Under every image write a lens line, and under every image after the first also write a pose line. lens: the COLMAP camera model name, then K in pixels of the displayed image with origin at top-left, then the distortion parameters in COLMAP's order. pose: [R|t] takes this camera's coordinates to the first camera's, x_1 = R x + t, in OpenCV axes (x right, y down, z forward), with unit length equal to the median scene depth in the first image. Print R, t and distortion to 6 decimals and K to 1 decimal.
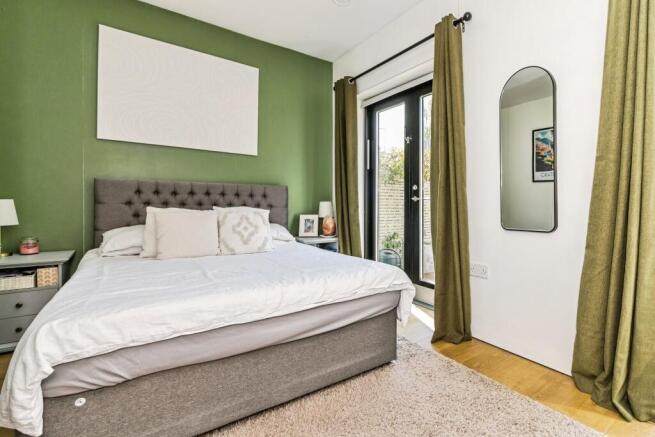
lens RADIAL K [[312.0, 0, 323.3], [0, 312.0, 217.6], [0, 0, 1]] dist [0.025794, 0.000982]
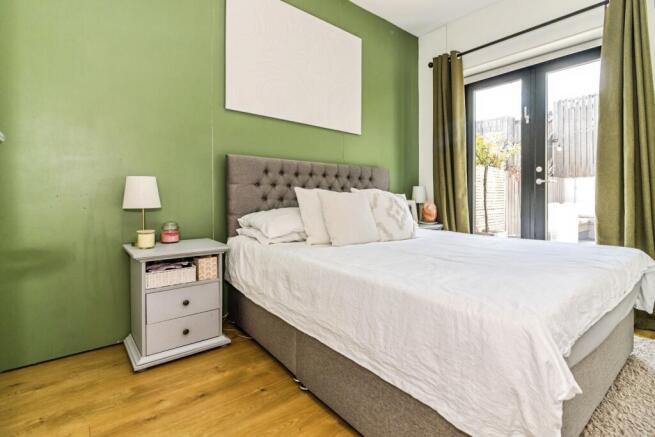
lens RADIAL K [[312.0, 0, 330.8], [0, 312.0, 216.7], [0, 0, 1]] dist [0.025794, 0.000982]
pose [[0.996391, -0.009096, 0.084397, -0.508649], [0.007679, 0.999824, 0.017095, 0.031500], [-0.084537, -0.016385, 0.996286, 0.125895]]
